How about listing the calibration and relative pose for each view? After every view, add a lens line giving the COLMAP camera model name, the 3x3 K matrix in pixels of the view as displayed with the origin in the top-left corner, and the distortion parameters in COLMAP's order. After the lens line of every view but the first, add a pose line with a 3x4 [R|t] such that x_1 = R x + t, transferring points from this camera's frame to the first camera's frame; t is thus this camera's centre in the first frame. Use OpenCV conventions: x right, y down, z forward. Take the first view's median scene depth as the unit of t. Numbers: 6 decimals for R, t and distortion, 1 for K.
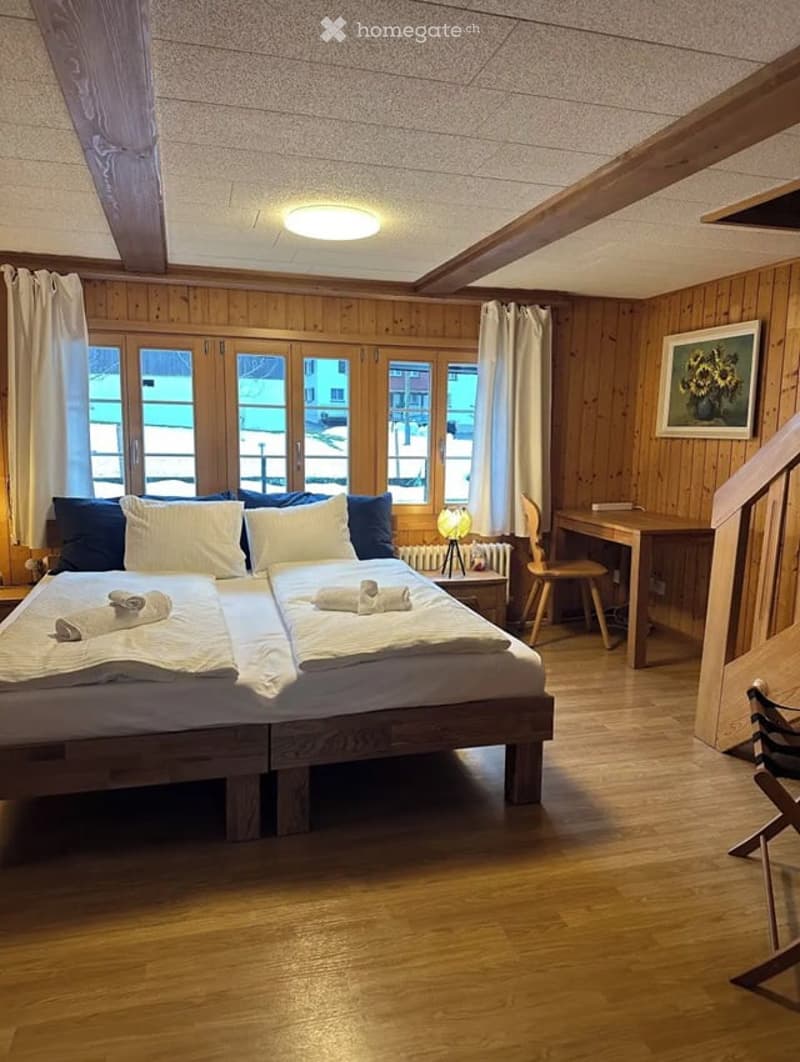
lens RADIAL K [[750.1, 0, 403.8], [0, 750.1, 538.0], [0, 0, 1]] dist [0.043214, -0.056271]
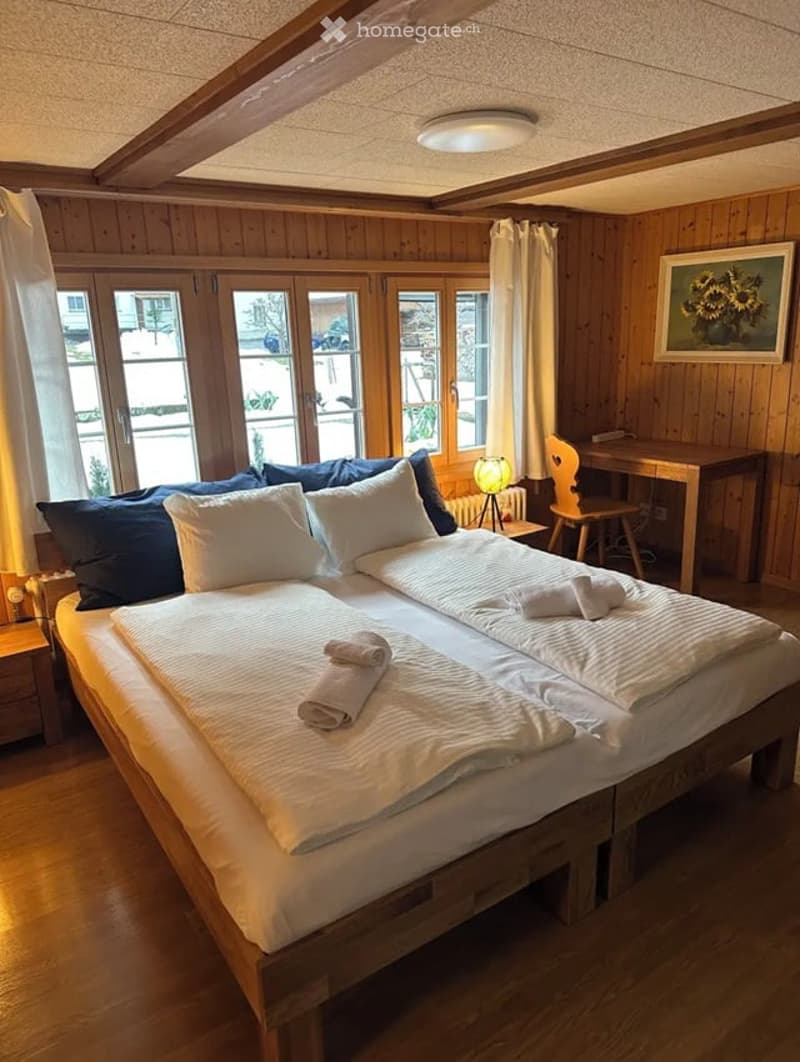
lens RADIAL K [[750.1, 0, 400.8], [0, 750.1, 538.3], [0, 0, 1]] dist [0.043214, -0.056271]
pose [[0.944229, -0.132887, 0.301283, -0.324293], [0.093877, 0.985618, 0.140514, -0.082967], [-0.315623, -0.104394, 0.943125, 0.167404]]
